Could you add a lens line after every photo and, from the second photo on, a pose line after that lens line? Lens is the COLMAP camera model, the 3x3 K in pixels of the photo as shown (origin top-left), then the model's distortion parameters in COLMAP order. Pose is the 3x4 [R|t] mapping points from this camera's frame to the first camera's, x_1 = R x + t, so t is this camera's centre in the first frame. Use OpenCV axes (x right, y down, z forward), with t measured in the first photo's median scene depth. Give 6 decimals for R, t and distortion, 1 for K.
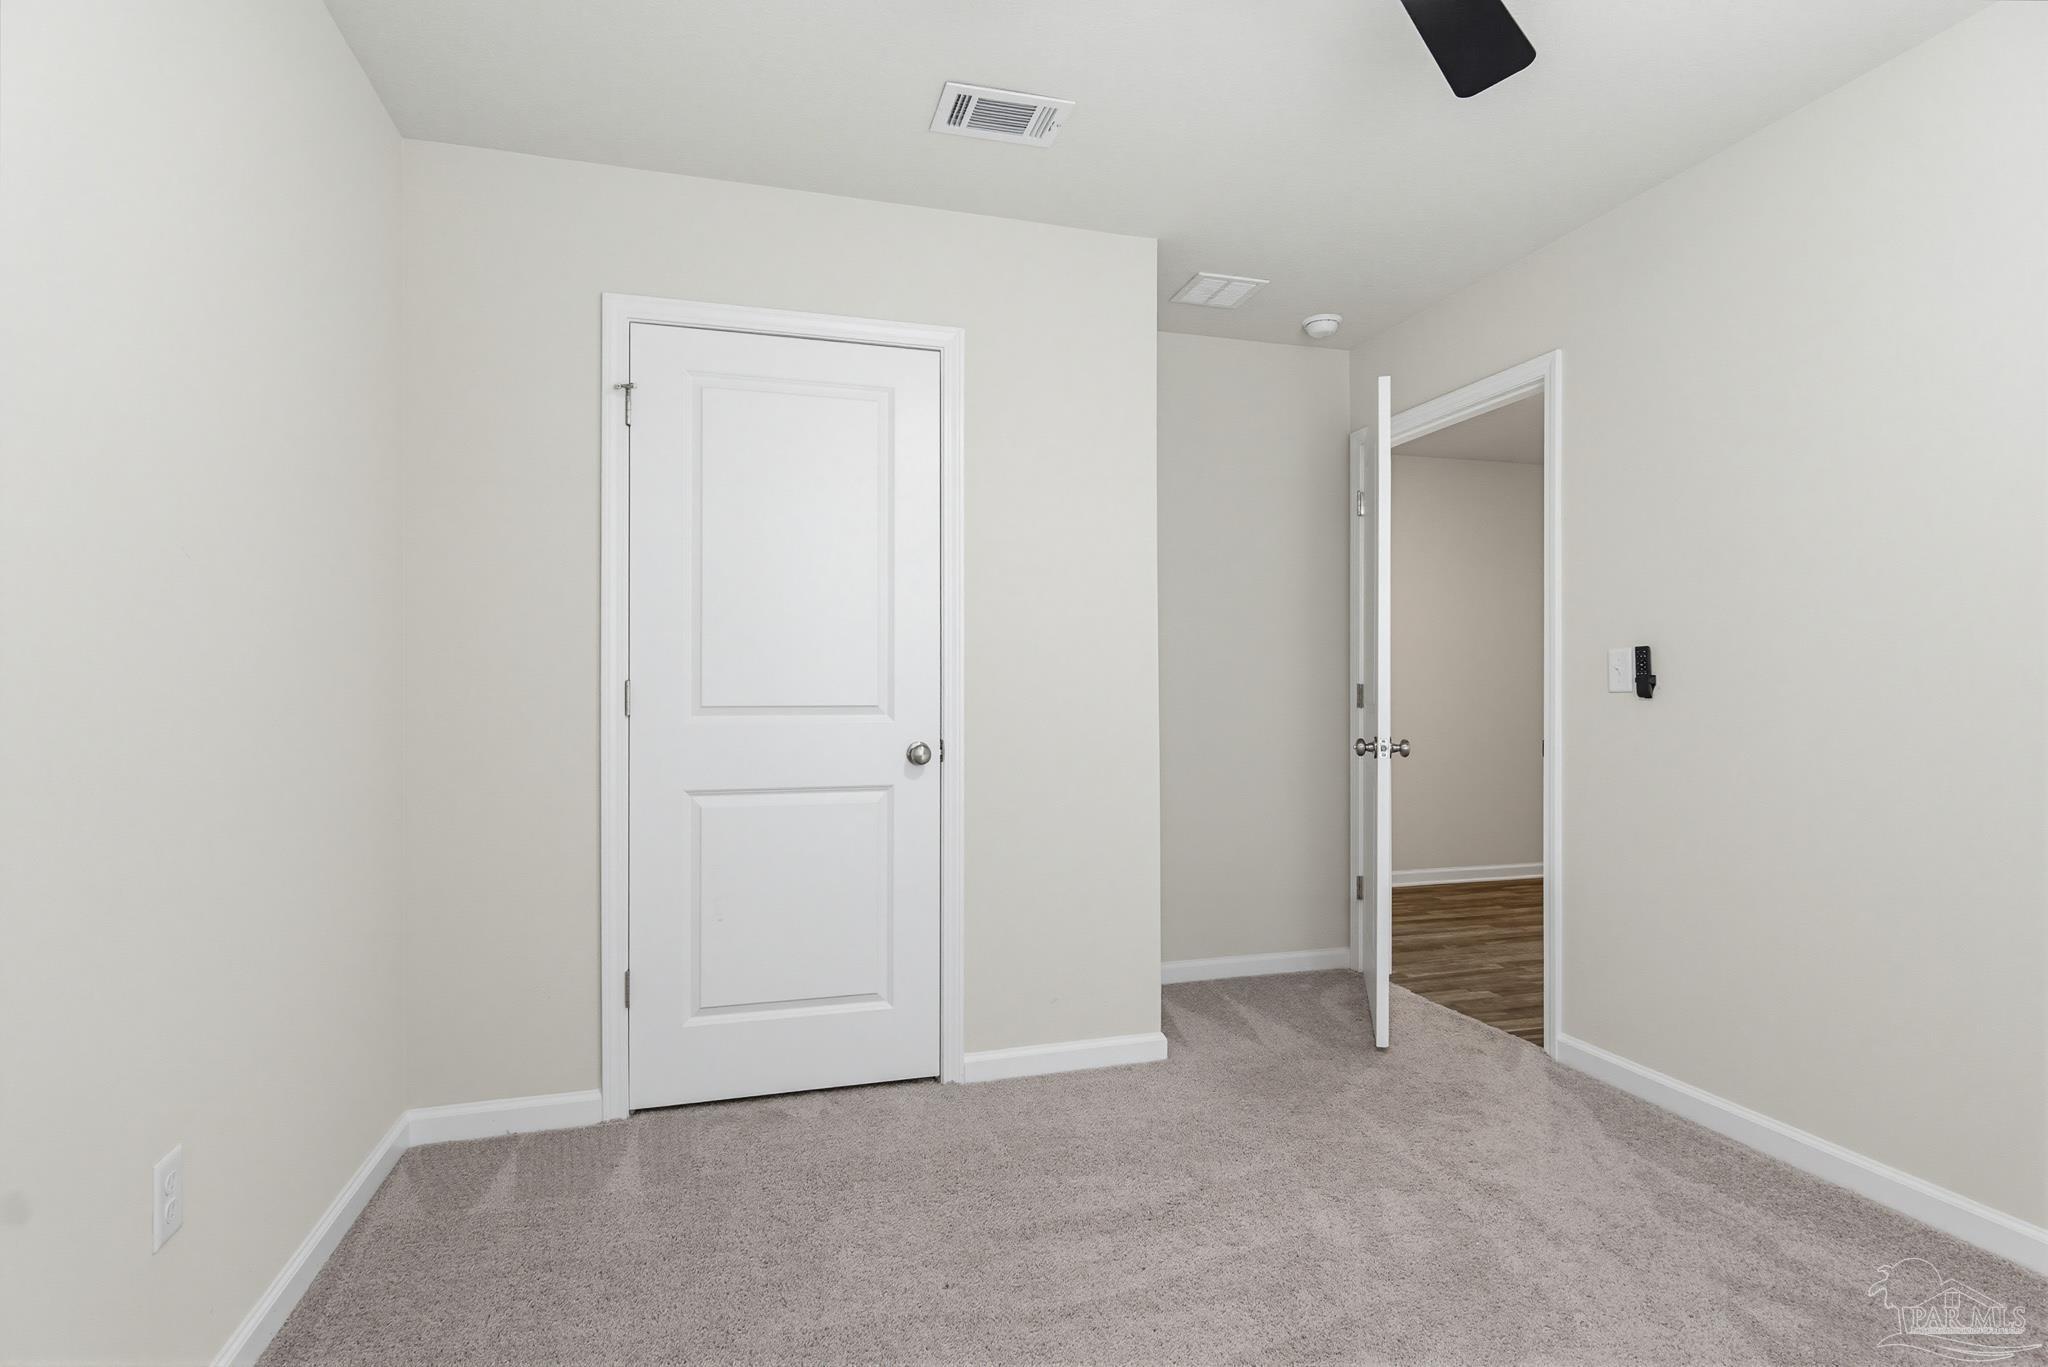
lens RADIAL K [[1038.5, 0, 1024.4], [0, 1038.5, 688.1], [0, 0, 1]] dist [-0.000859, 0.000209]
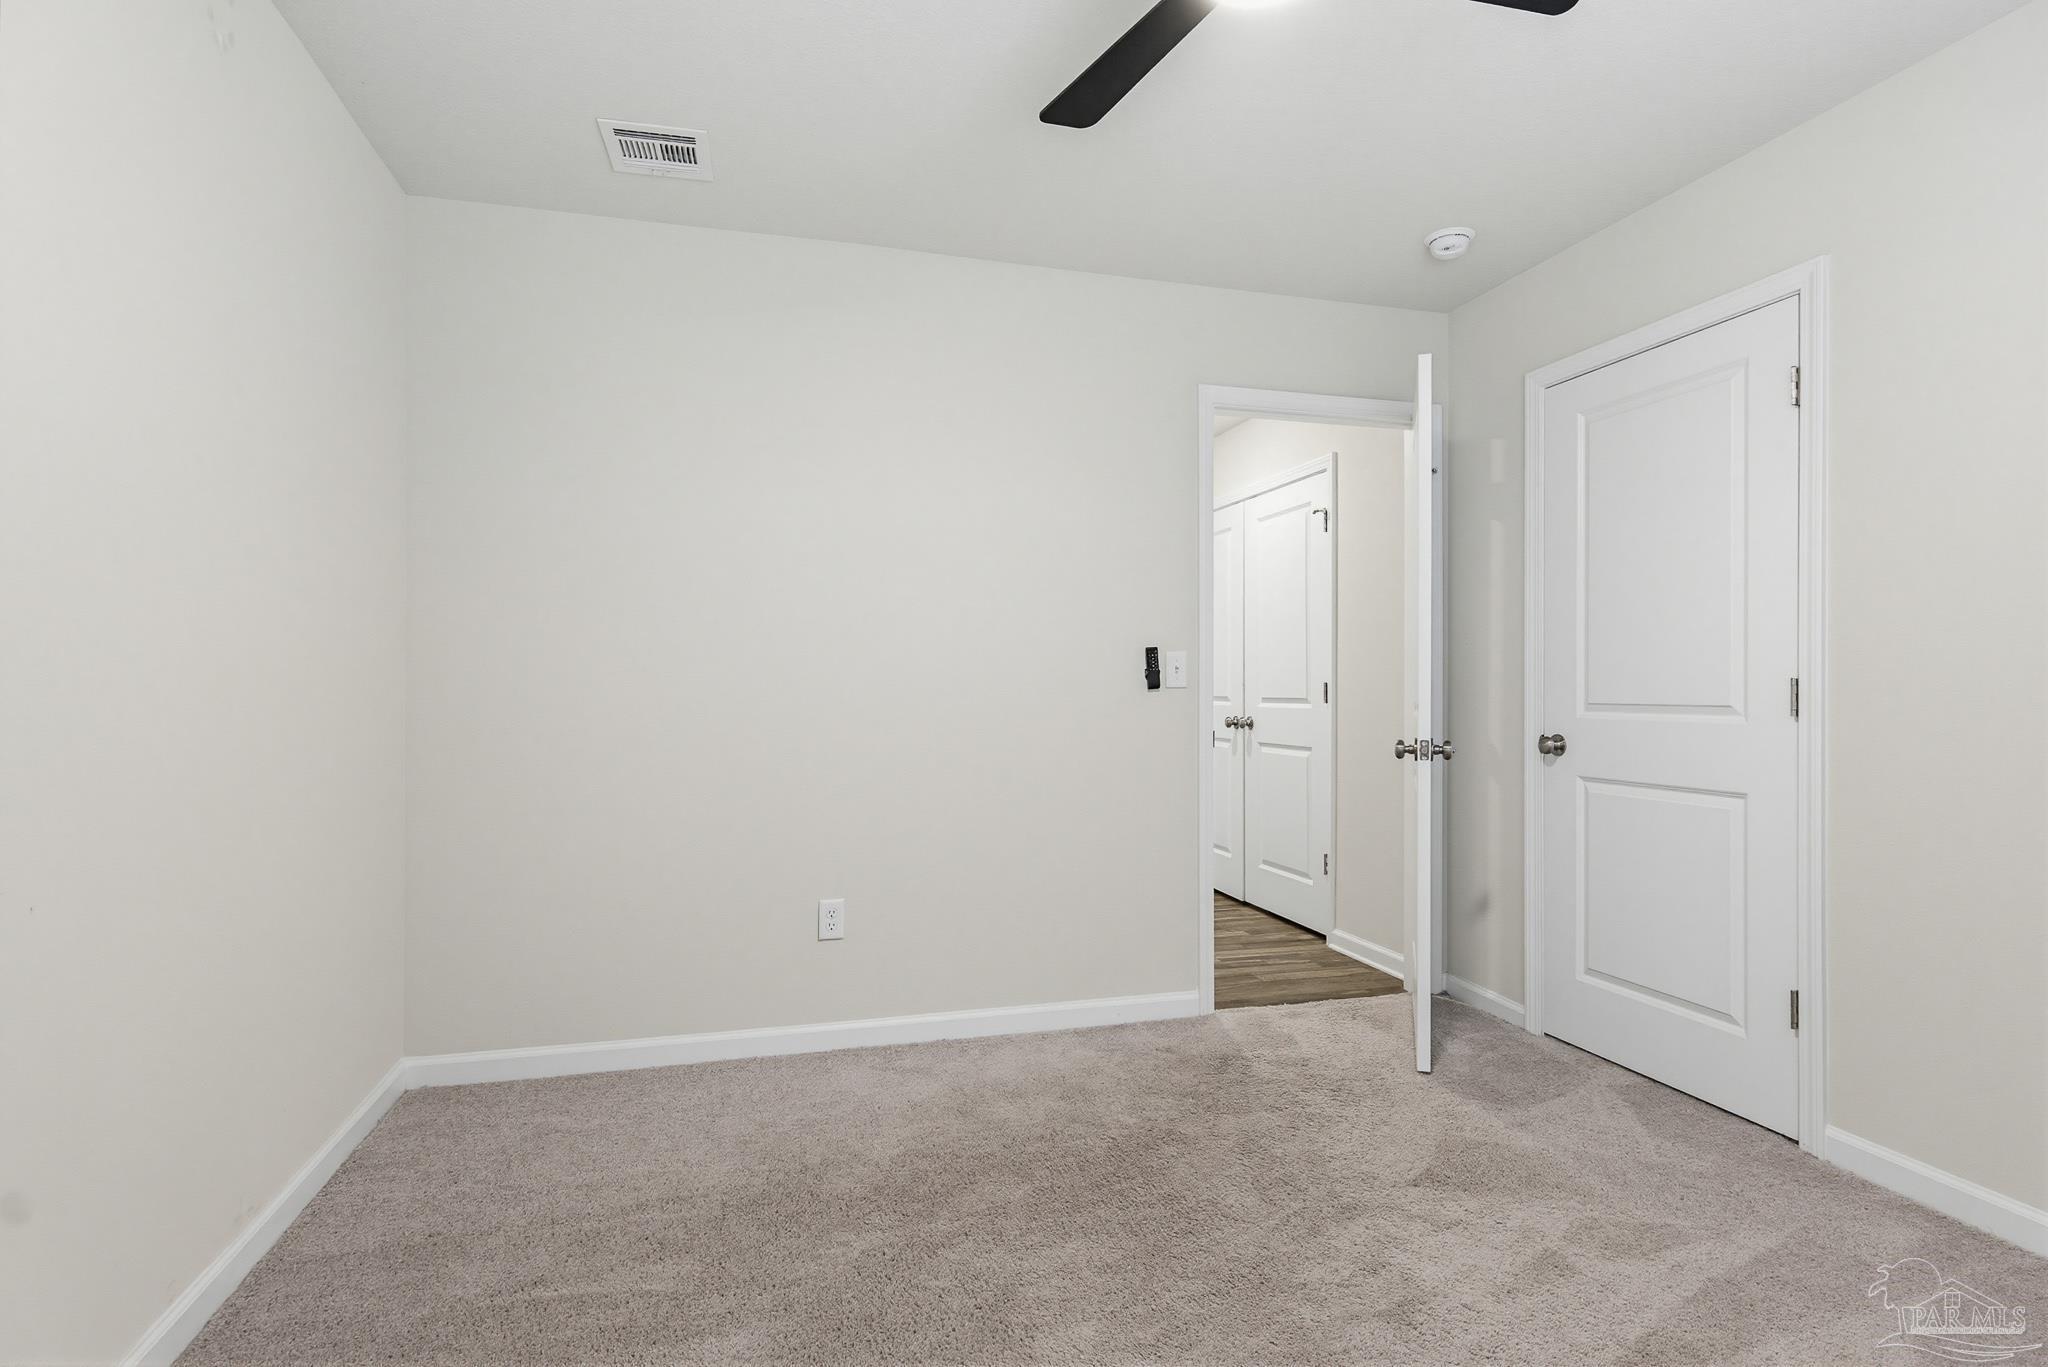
lens RADIAL K [[1024.1, 0, 1025.3], [0, 1024.1, 681.1], [0, 0, 1]] dist [0.000242, -0.000667]
pose [[-0.020711, -0.007998, -0.999754, 0.837569], [-0.006186, 0.999950, -0.007871, 0.006027], [0.999766, 0.006021, -0.020760, 0.407901]]
